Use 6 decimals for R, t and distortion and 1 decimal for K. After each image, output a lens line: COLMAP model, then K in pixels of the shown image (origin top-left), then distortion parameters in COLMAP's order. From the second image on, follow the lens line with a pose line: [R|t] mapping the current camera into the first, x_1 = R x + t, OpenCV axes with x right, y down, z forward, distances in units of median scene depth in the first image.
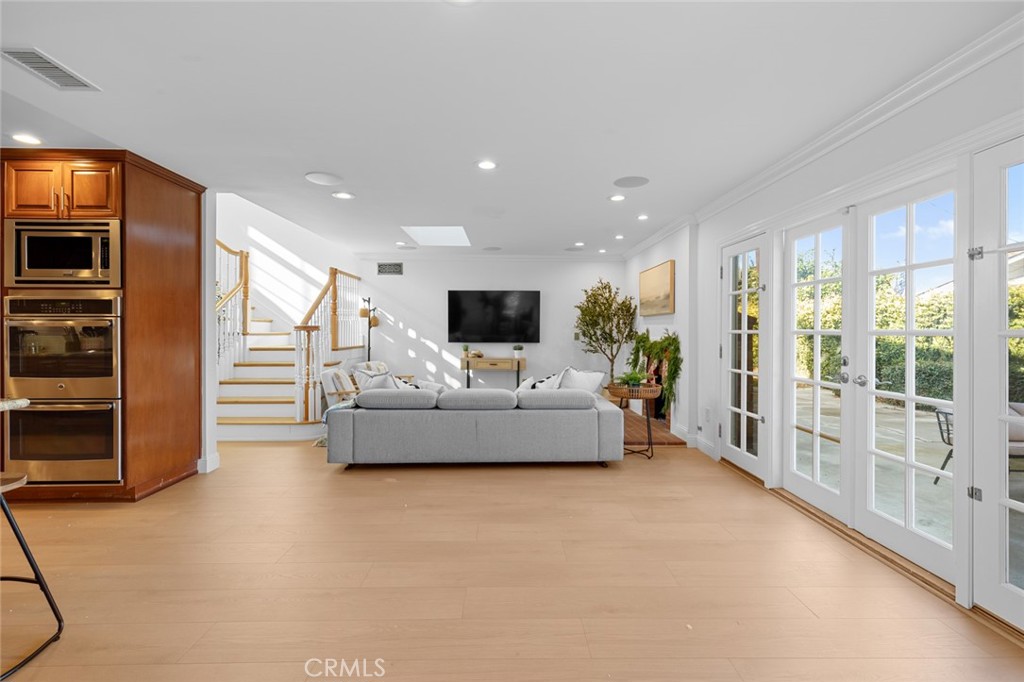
lens RADIAL K [[462.6, 0, 516.0], [0, 462.6, 333.0], [0, 0, 1]] dist [0.013368, -0.000659]
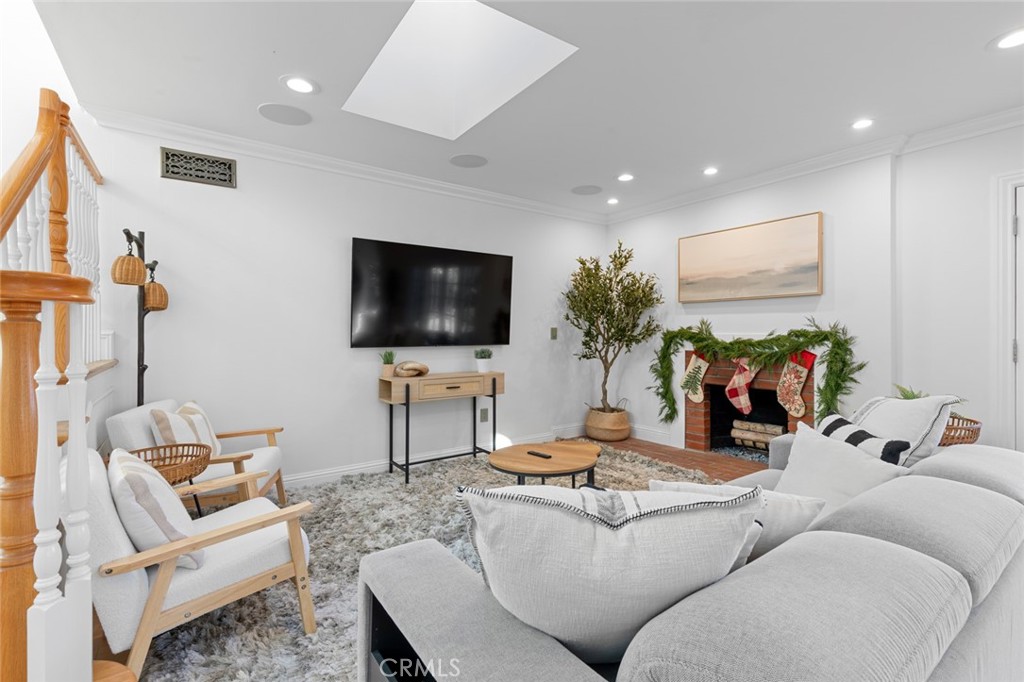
lens RADIAL K [[462.6, 0, 512.4], [0, 462.6, 336.8], [0, 0, 1]] dist [0.013368, -0.000659]
pose [[0.830722, -0.007852, 0.556632, -0.277101], [0.003343, 0.999953, 0.009117, 0.005708], [-0.556677, -0.005713, 0.830709, 0.516283]]
